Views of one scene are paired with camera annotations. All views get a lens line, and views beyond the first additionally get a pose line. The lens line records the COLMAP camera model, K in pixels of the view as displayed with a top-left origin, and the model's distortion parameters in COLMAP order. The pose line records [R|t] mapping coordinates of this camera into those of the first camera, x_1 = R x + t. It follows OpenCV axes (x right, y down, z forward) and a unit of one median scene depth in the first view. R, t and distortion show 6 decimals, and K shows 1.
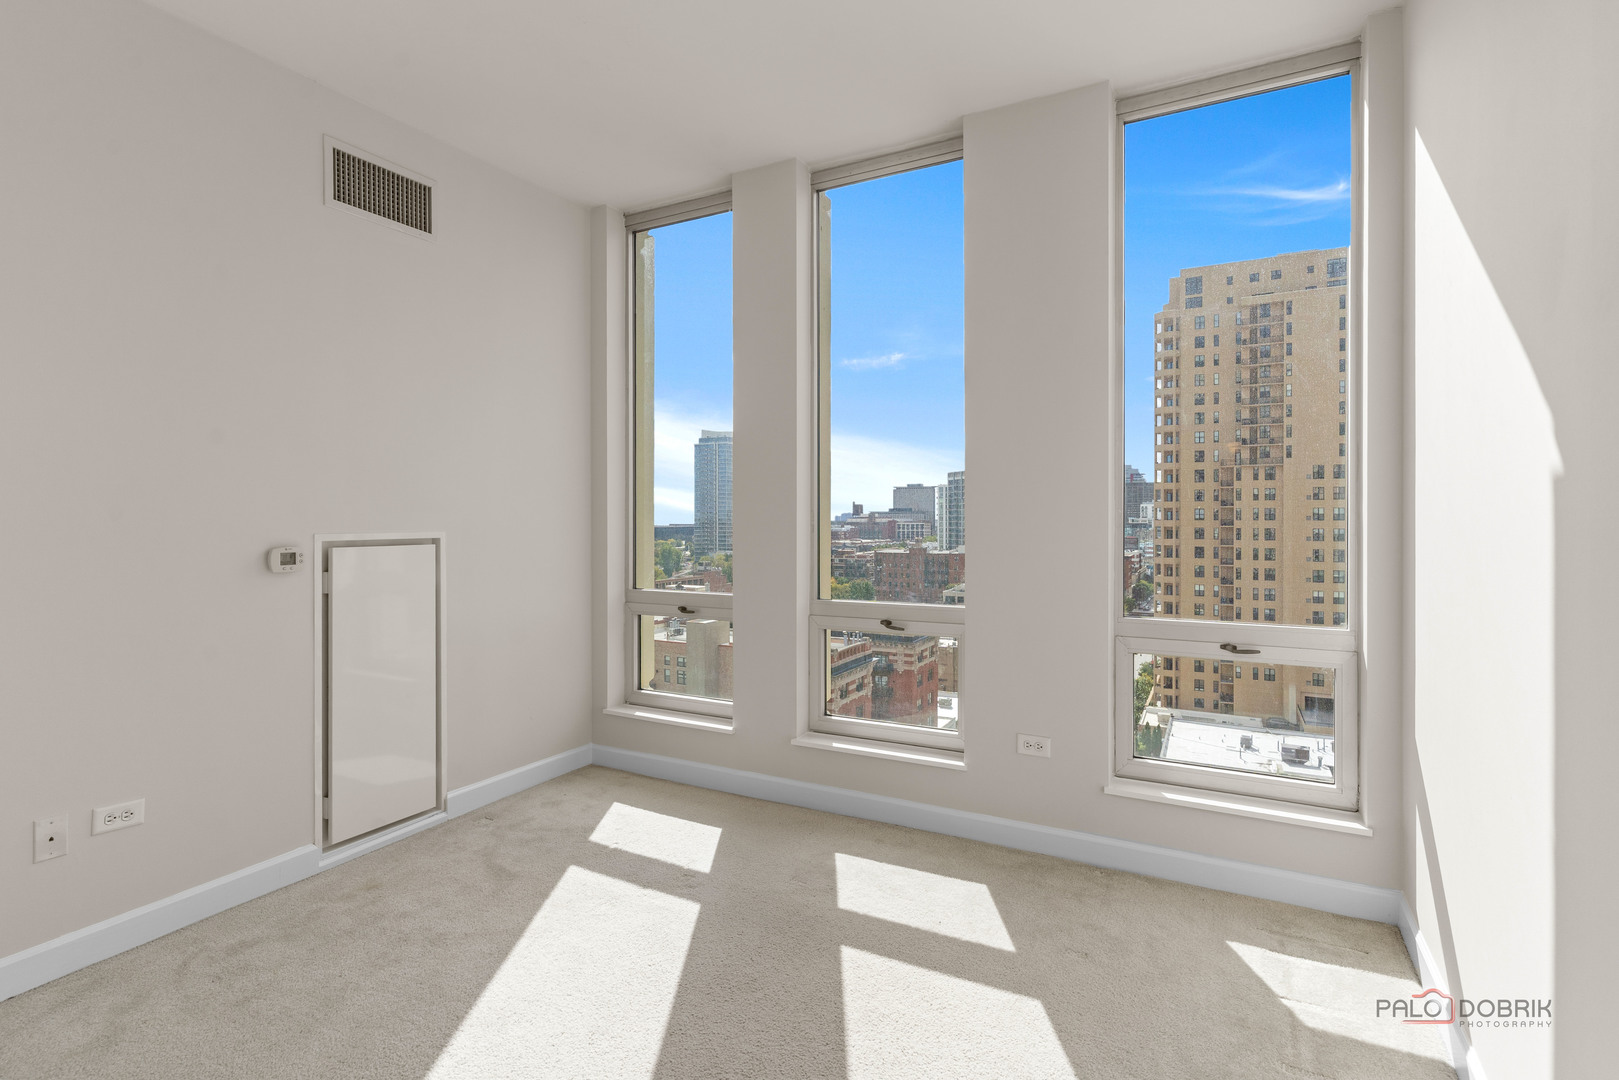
lens RADIAL K [[779.7, 0, 814.1], [0, 779.7, 529.2], [0, 0, 1]] dist [0.001554, 0.000156]
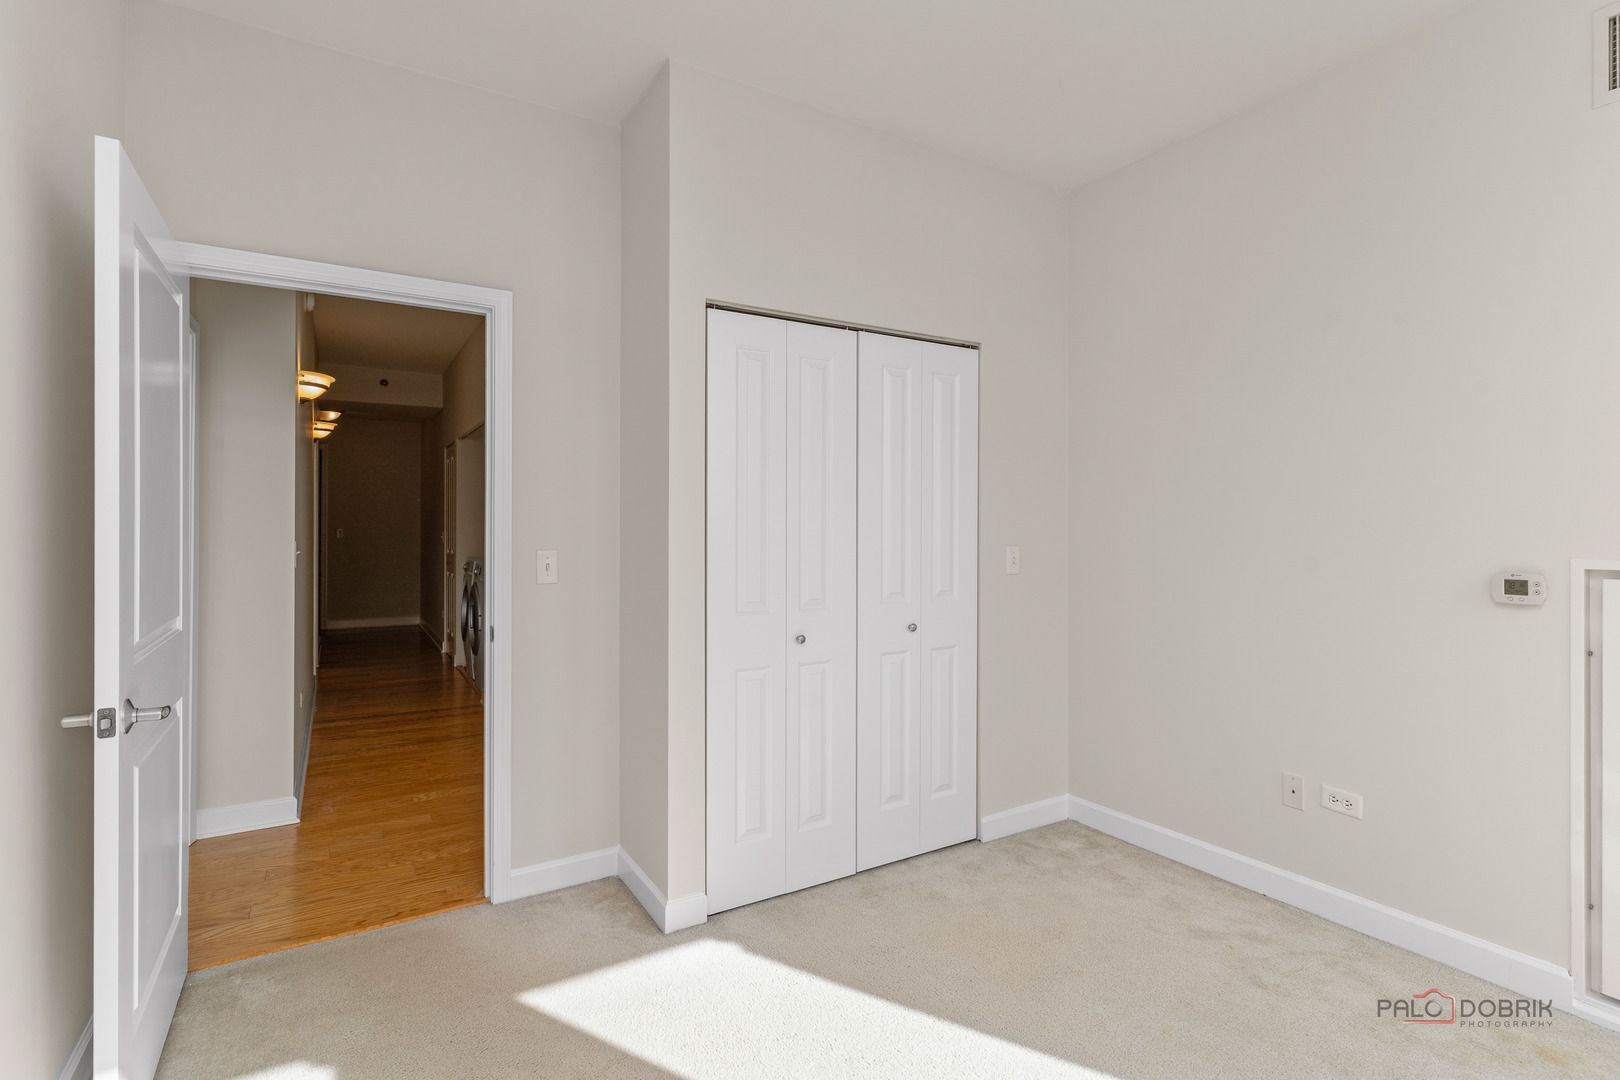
lens RADIAL K [[780.2, 0, 814.6], [0, 780.2, 529.1], [0, 0, 1]] dist [0.001554, 0.000156]
pose [[-0.515878, 0.000109, -0.856662, 0.396099], [-0.014298, 0.999860, 0.008737, -0.019040], [0.856543, 0.016756, -0.515804, 0.793646]]
